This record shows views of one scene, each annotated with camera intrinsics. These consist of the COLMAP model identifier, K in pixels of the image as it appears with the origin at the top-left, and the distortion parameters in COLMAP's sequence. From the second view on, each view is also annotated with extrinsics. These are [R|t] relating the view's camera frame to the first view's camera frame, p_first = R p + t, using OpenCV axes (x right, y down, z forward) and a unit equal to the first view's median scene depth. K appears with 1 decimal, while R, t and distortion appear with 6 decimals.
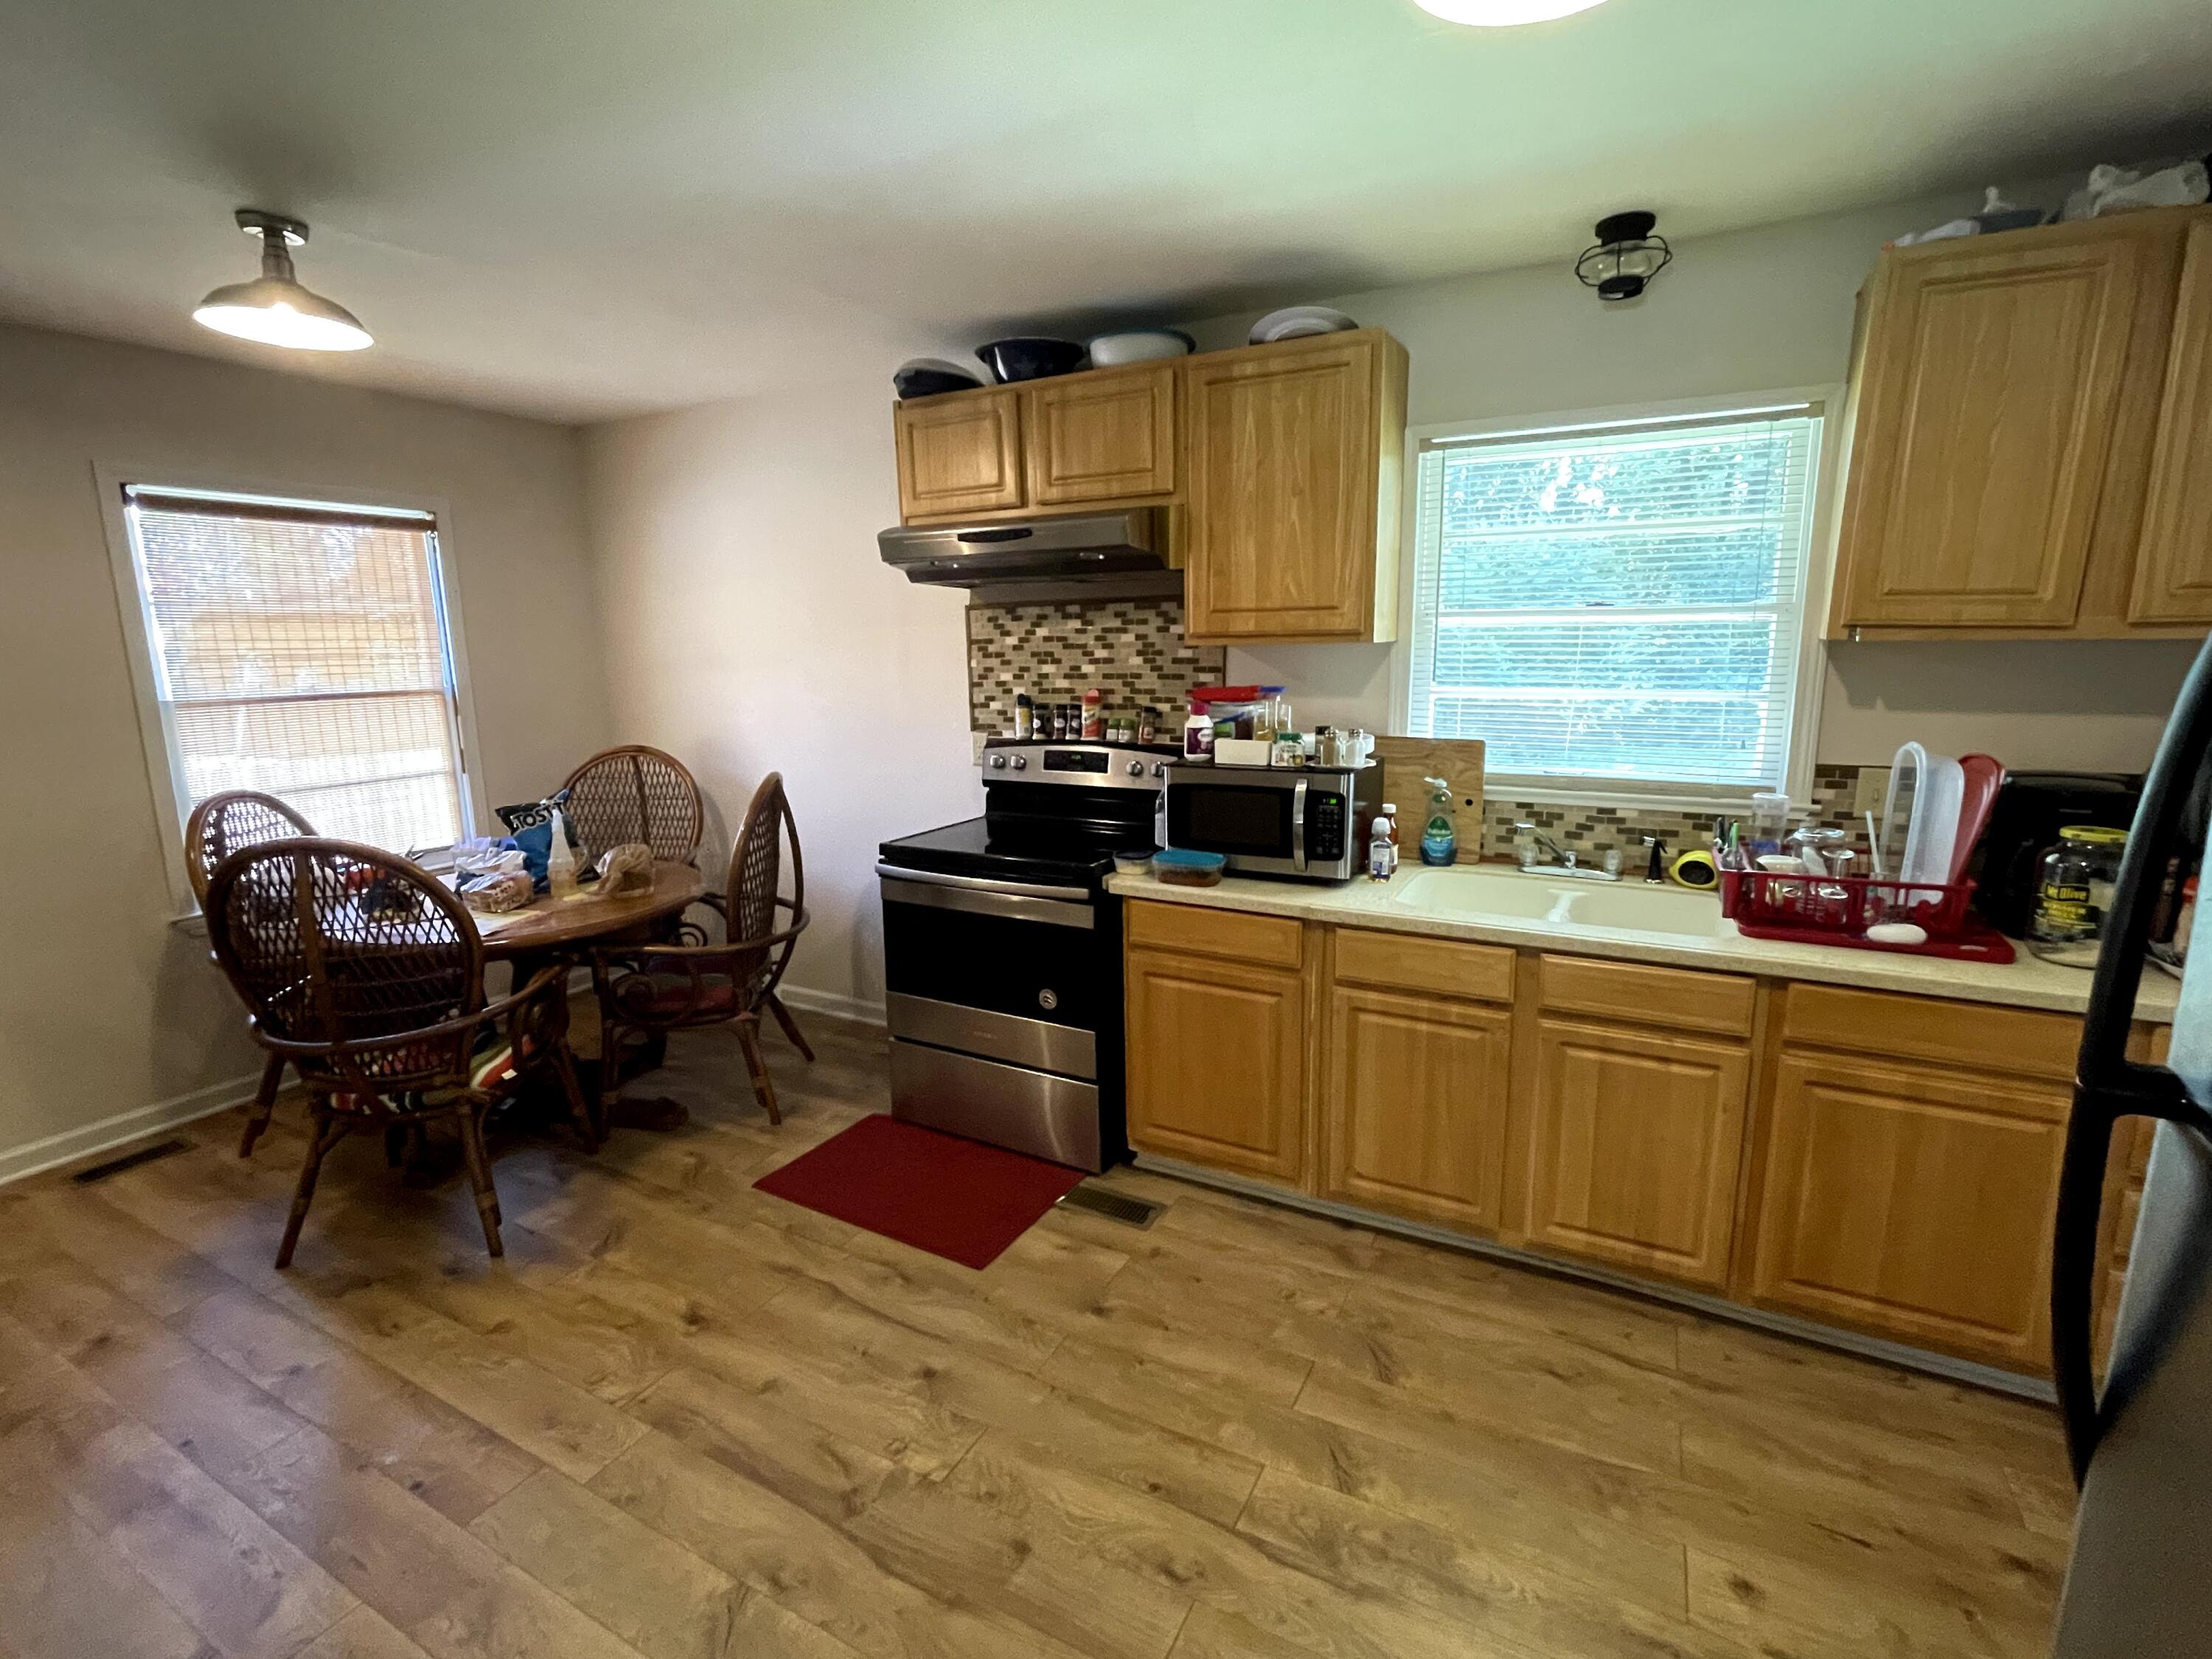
lens RADIAL K [[1024.0, 0, 1102.8], [0, 1024.0, 825.6], [0, 0, 1]] dist [-0.009711, 0.005013]
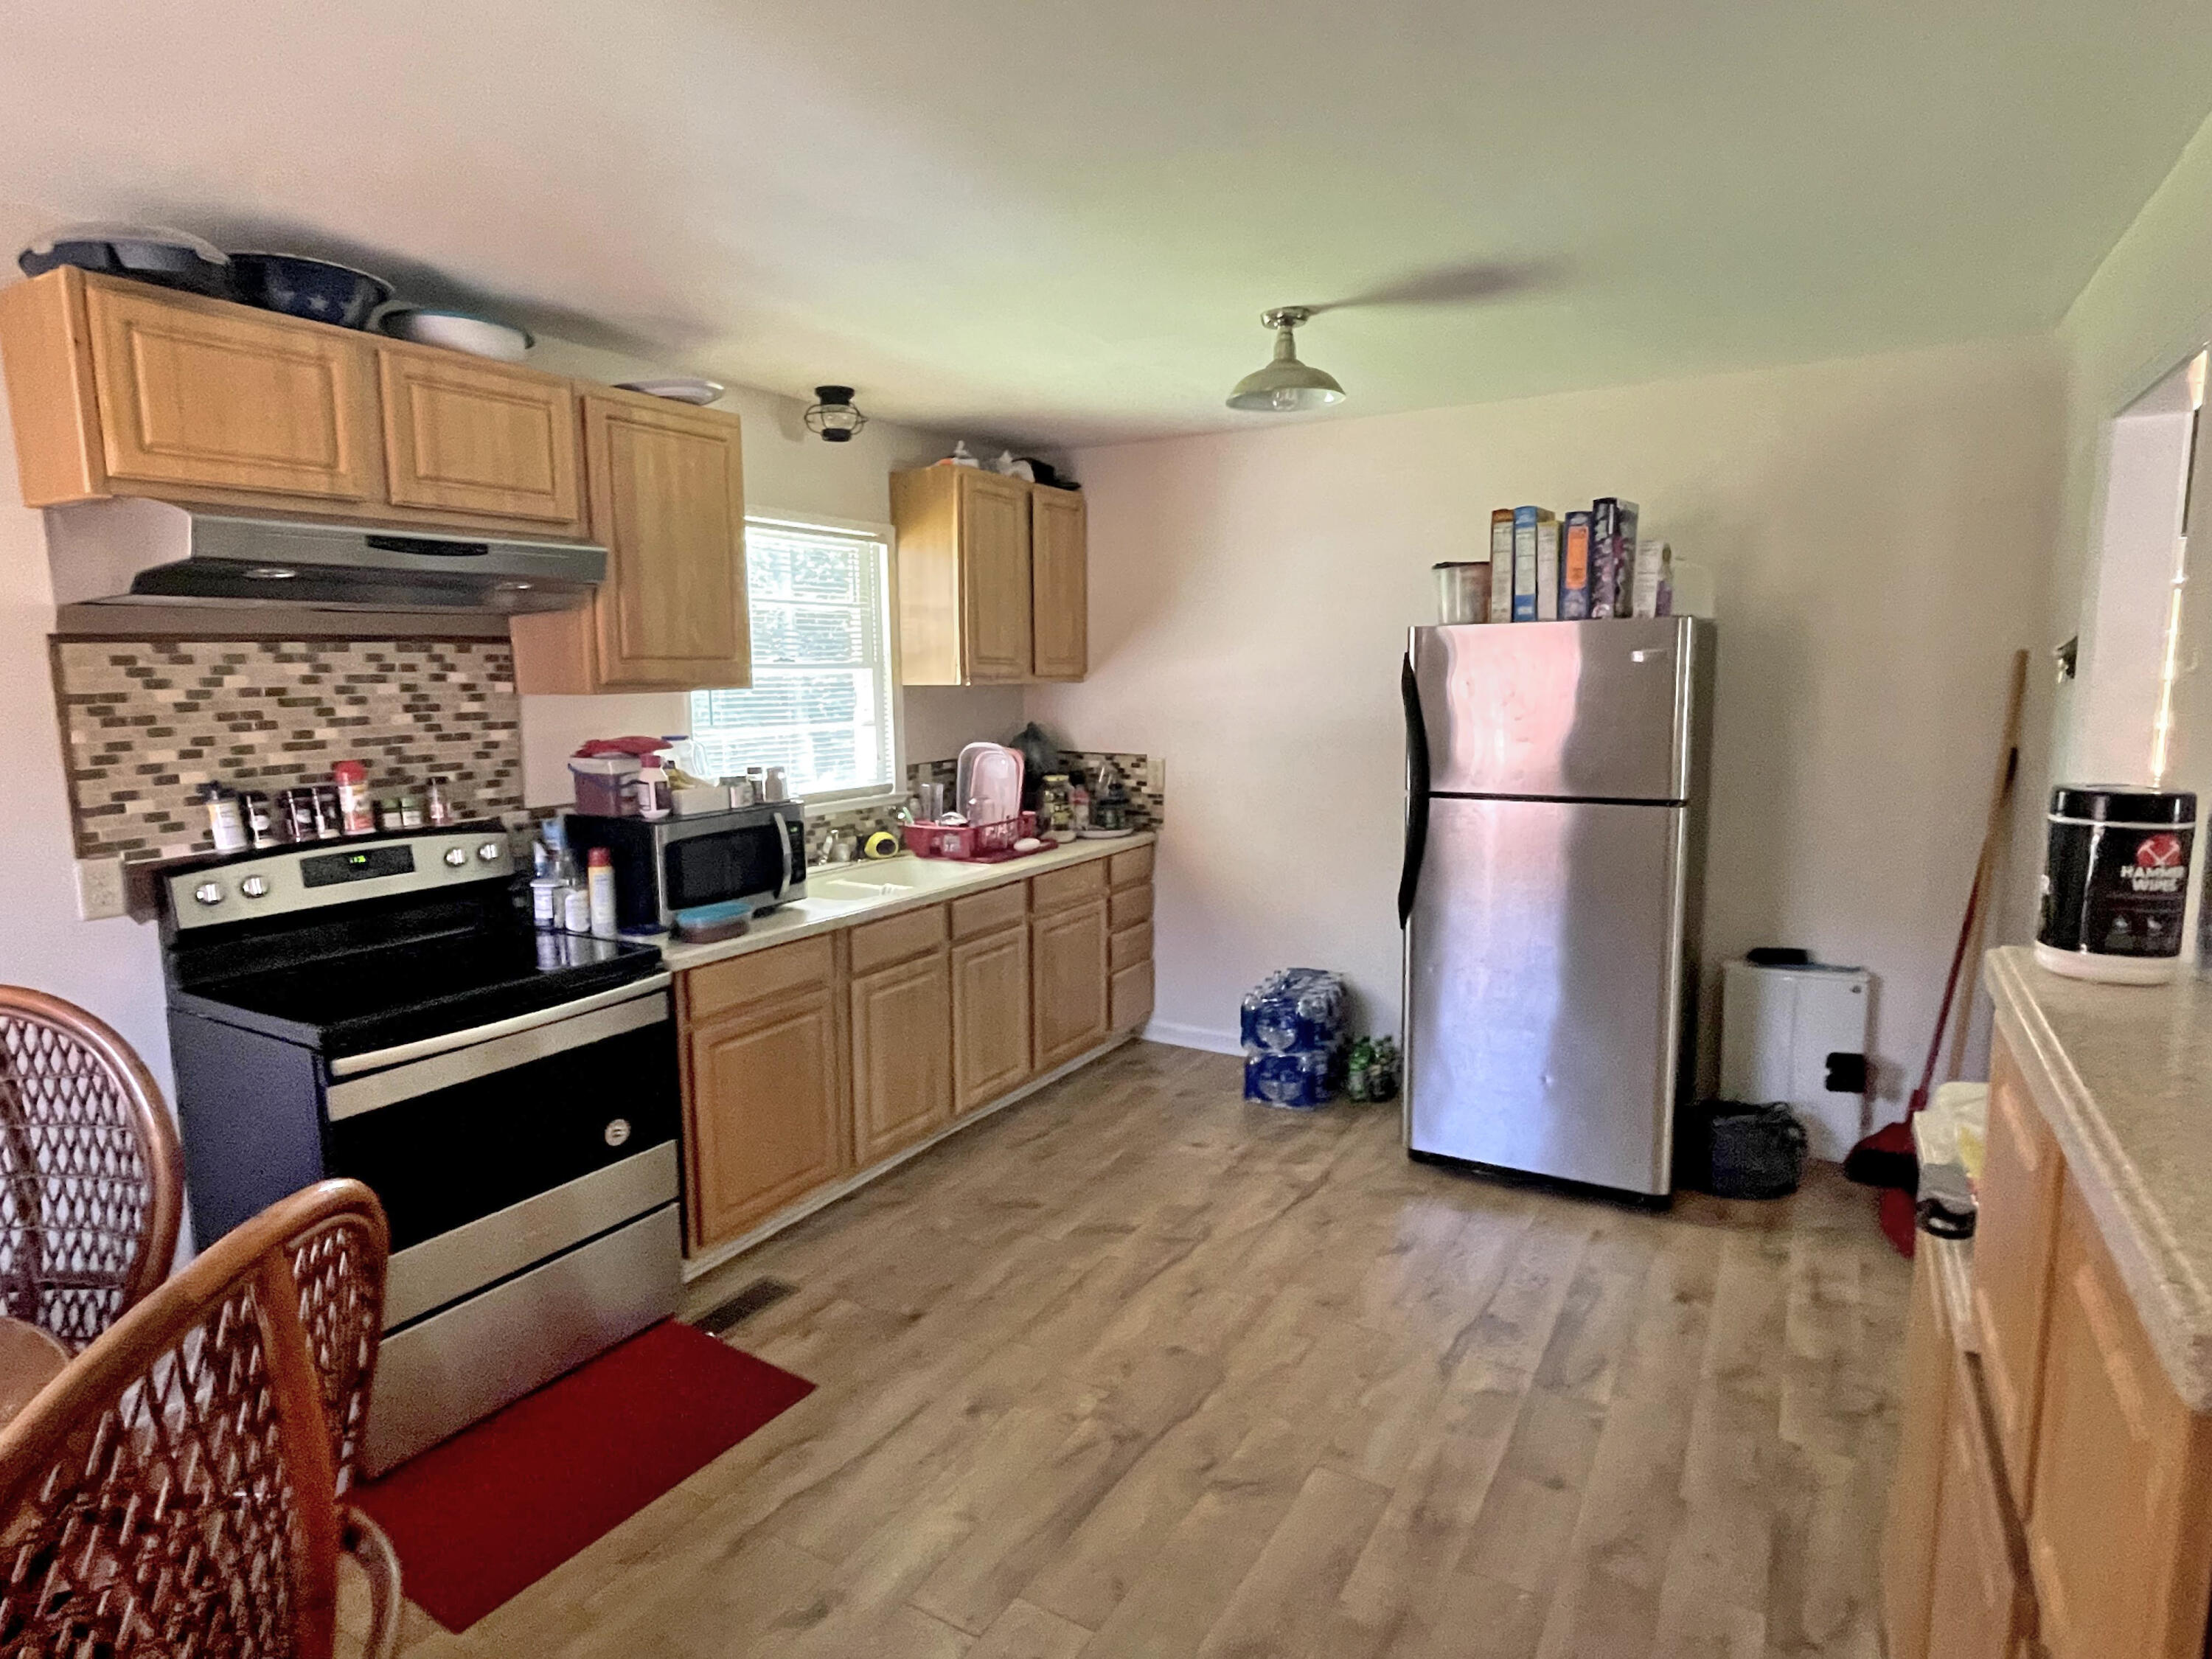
lens RADIAL K [[1215.4, 0, 1103.1], [0, 1215.4, 823.6], [0, 0, 1]] dist [0.004880, -0.009483]
pose [[0.034308, -0.113760, 0.992916, -1.009794], [0.191486, 0.975842, 0.105188, -0.098268], [-0.980895, 0.186521, 0.055263, 0.553770]]
